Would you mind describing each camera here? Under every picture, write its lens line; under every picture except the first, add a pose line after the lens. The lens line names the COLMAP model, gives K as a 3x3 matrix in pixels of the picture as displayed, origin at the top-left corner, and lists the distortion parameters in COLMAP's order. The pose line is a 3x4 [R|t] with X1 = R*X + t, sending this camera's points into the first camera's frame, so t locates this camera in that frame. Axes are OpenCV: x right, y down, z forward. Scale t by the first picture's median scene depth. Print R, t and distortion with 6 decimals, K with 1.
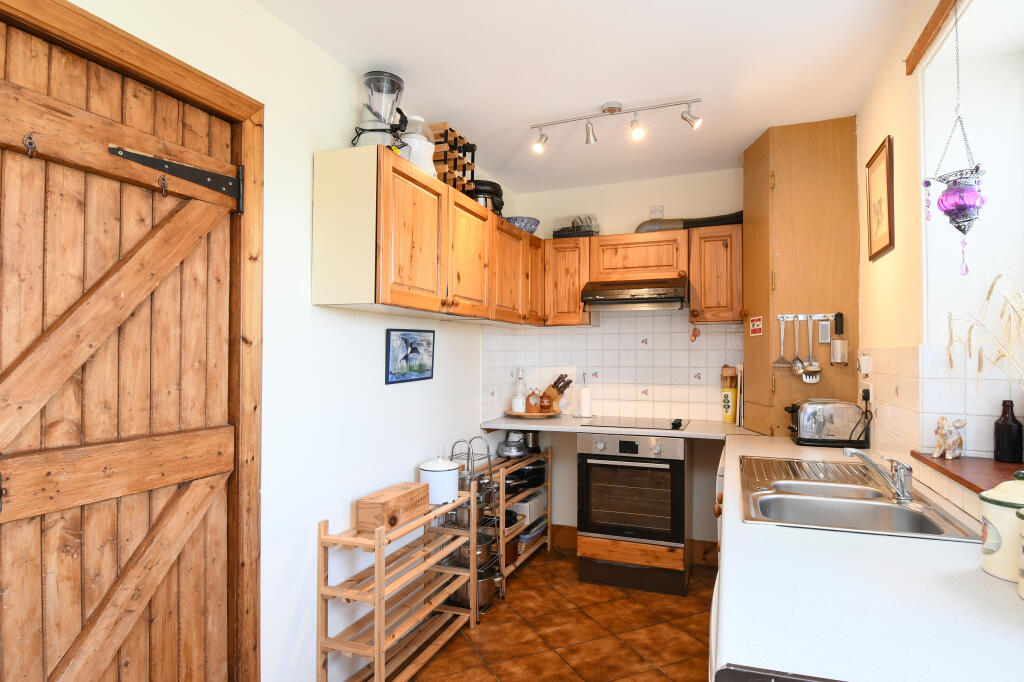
lens RADIAL K [[578.1, 0, 513.4], [0, 578.1, 349.2], [0, 0, 1]] dist [0.001136, -0.006287]
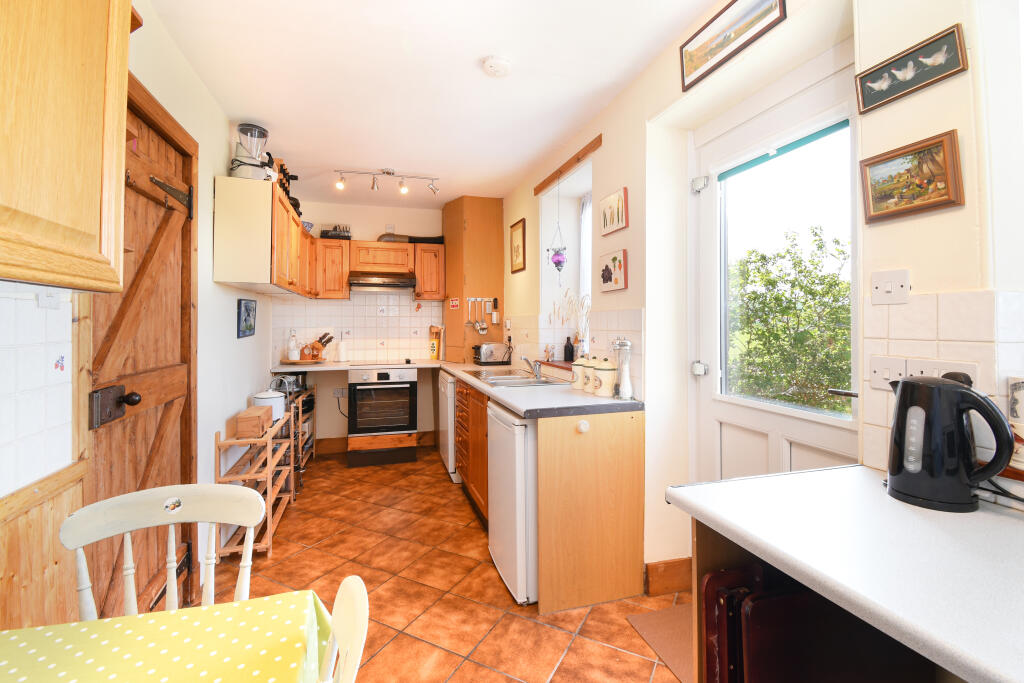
lens RADIAL K [[458.7, 0, 520.0], [0, 458.7, 318.0], [0, 0, 1]] dist [-0.004934, -0.003683]
pose [[0.782849, 0.007273, 0.622169, -0.323953], [-0.007531, 0.999969, -0.002213, 0.007406], [-0.622166, -0.002953, 0.782880, -0.255717]]
